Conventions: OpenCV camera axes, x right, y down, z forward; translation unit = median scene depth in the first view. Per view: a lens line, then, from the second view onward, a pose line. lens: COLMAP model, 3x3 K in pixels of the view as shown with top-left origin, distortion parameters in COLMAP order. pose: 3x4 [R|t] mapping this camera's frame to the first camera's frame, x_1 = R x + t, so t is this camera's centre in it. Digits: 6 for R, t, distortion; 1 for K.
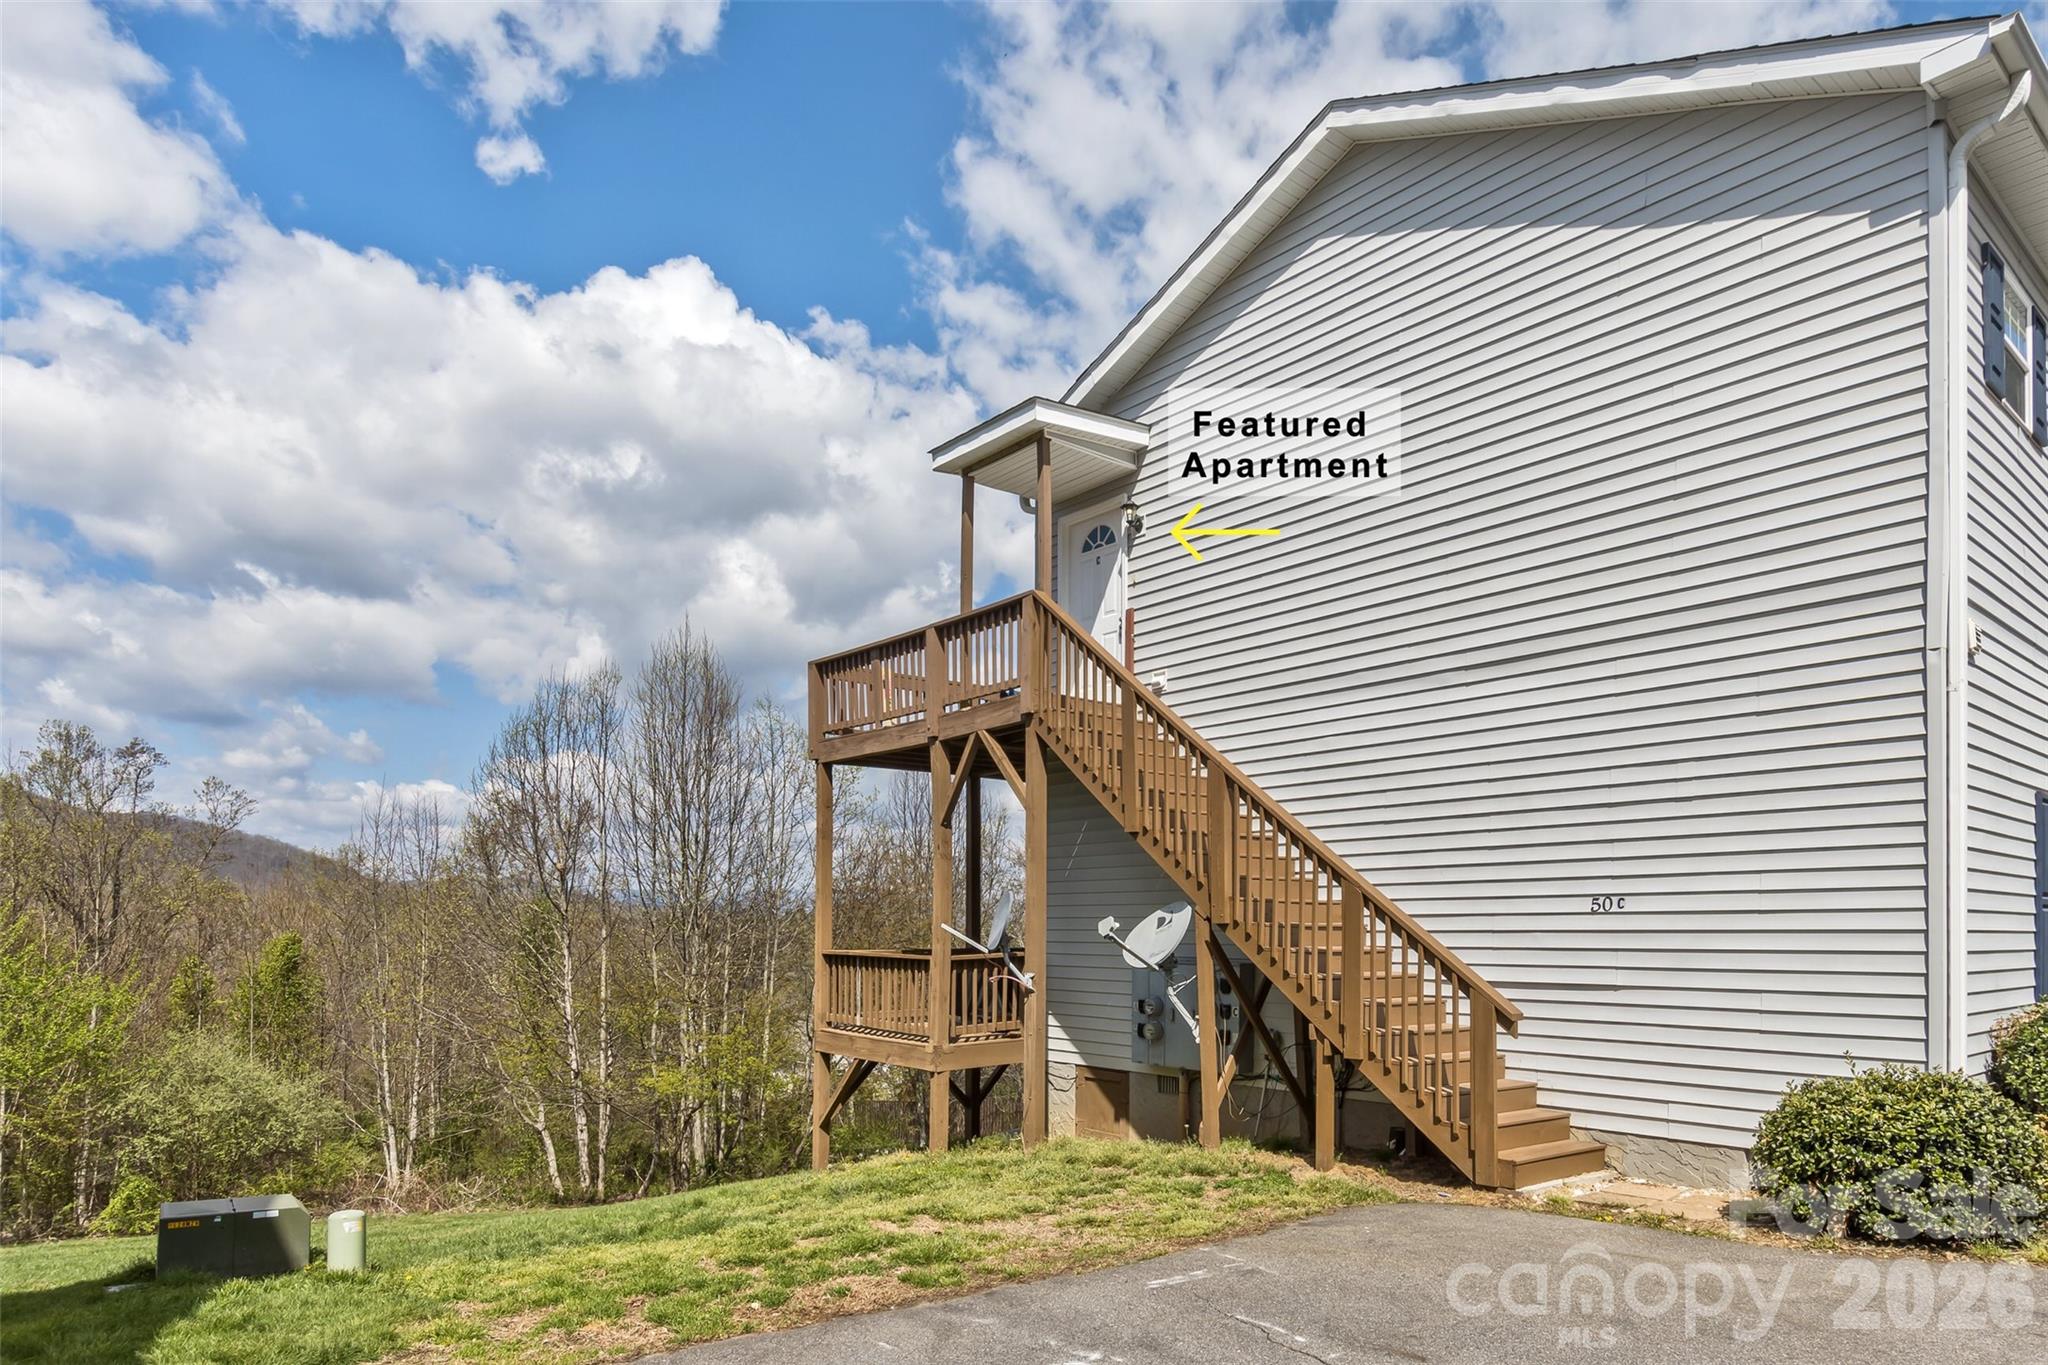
lens RADIAL K [[1184.0, 0, 1037.1], [0, 1184.0, 777.9], [0, 0, 1]] dist [-0.003117, 0.000975]
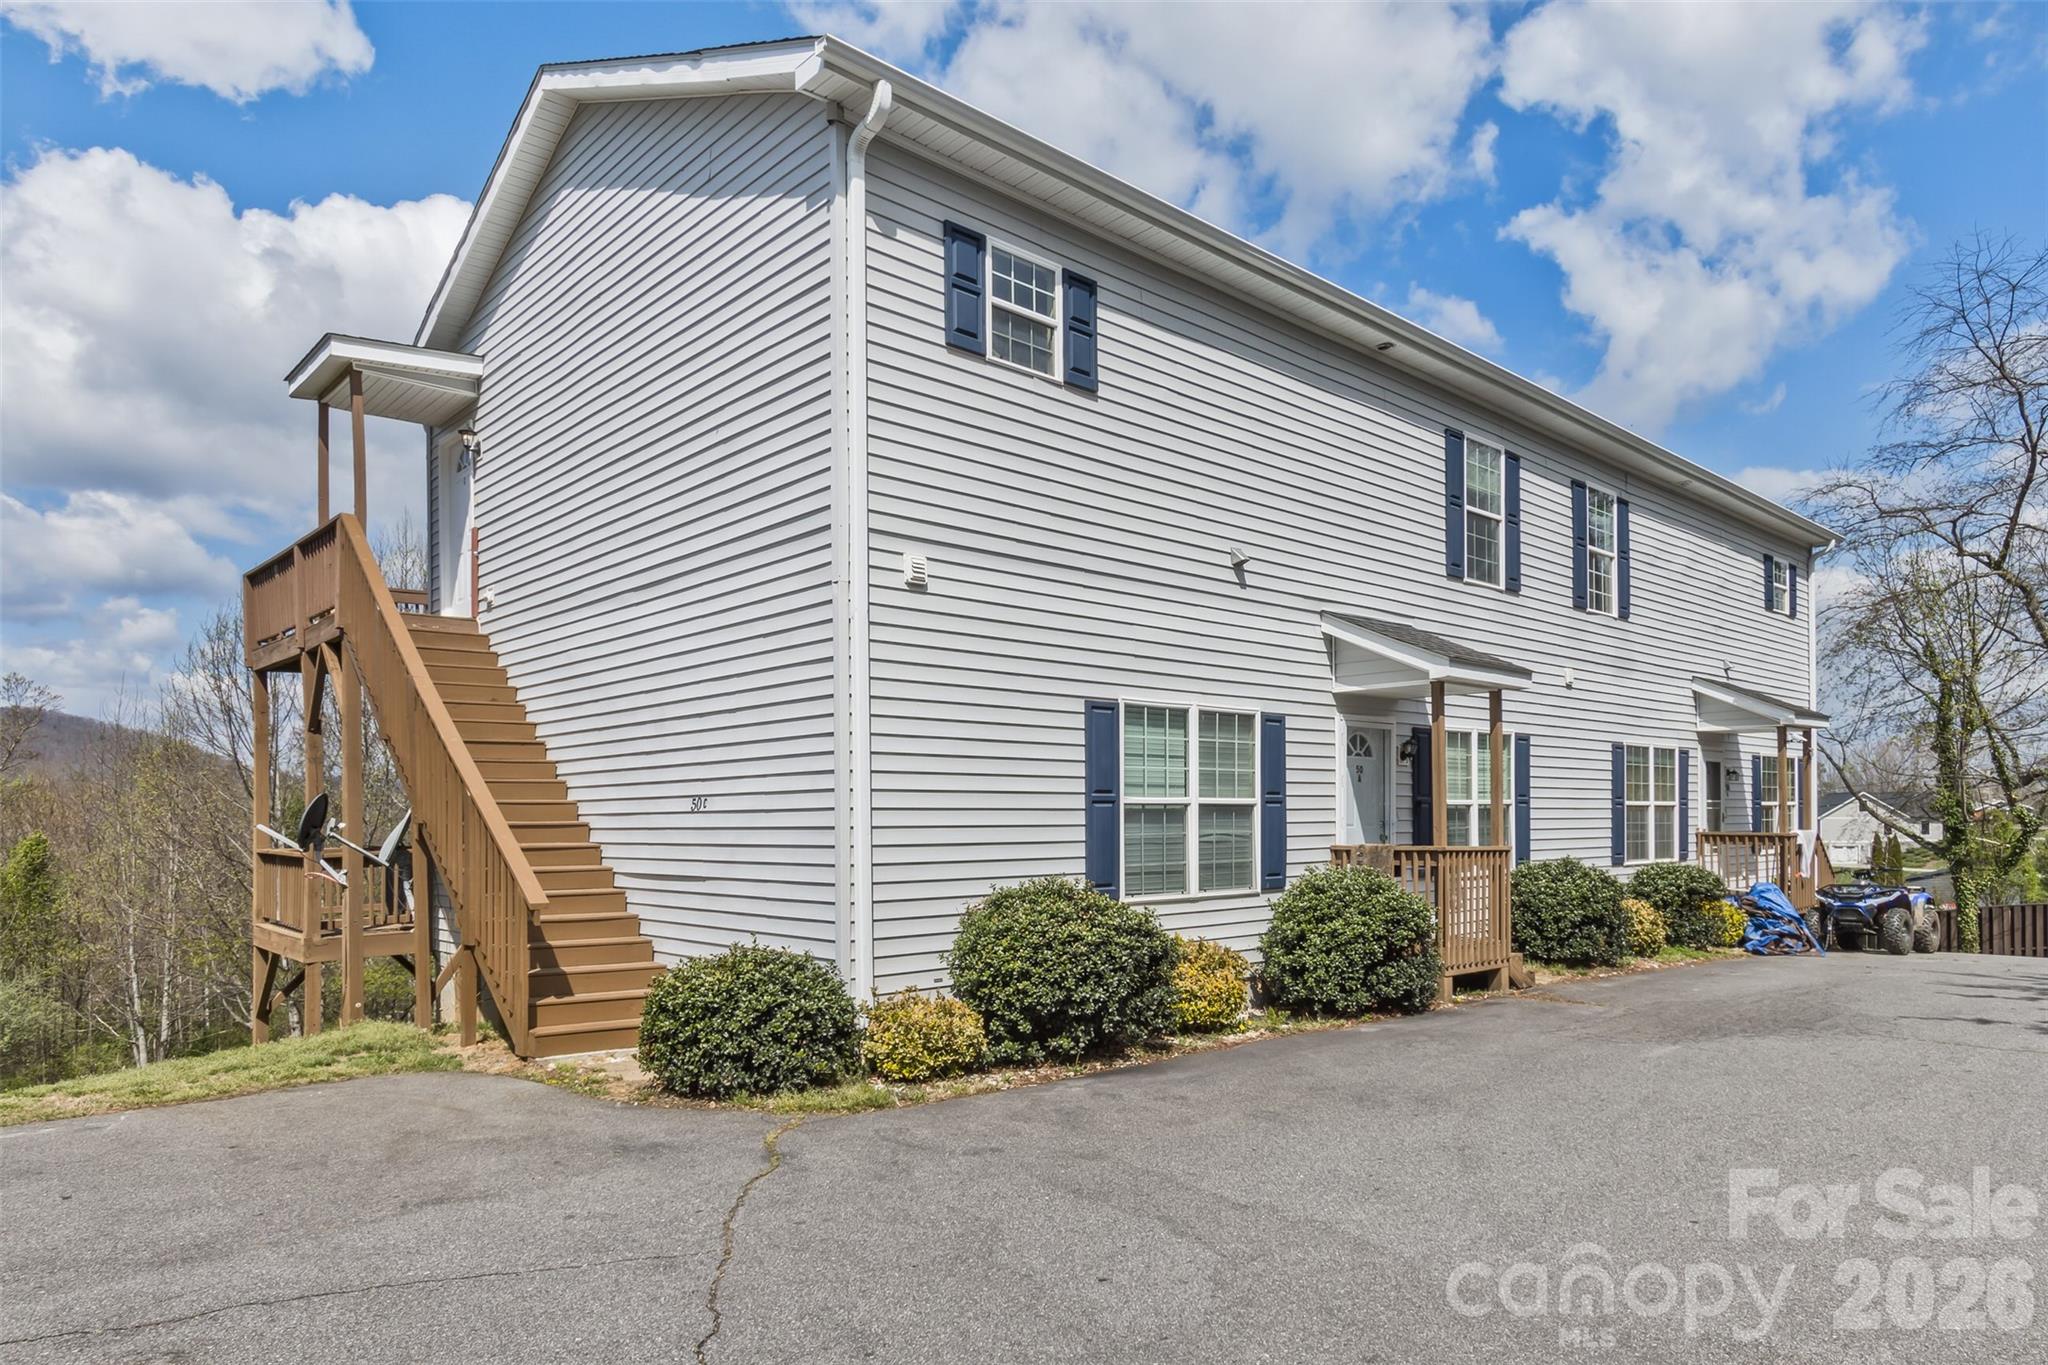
lens RADIAL K [[1184.0, 0, 1023.3], [0, 1184.0, 680.8], [0, 0, 1]] dist [-0.003117, 0.000975]
pose [[0.998494, -0.005942, 0.054537, 0.519552], [0.005235, 0.999901, 0.013099, -0.016421], [-0.054610, -0.012793, 0.998426, -0.094510]]
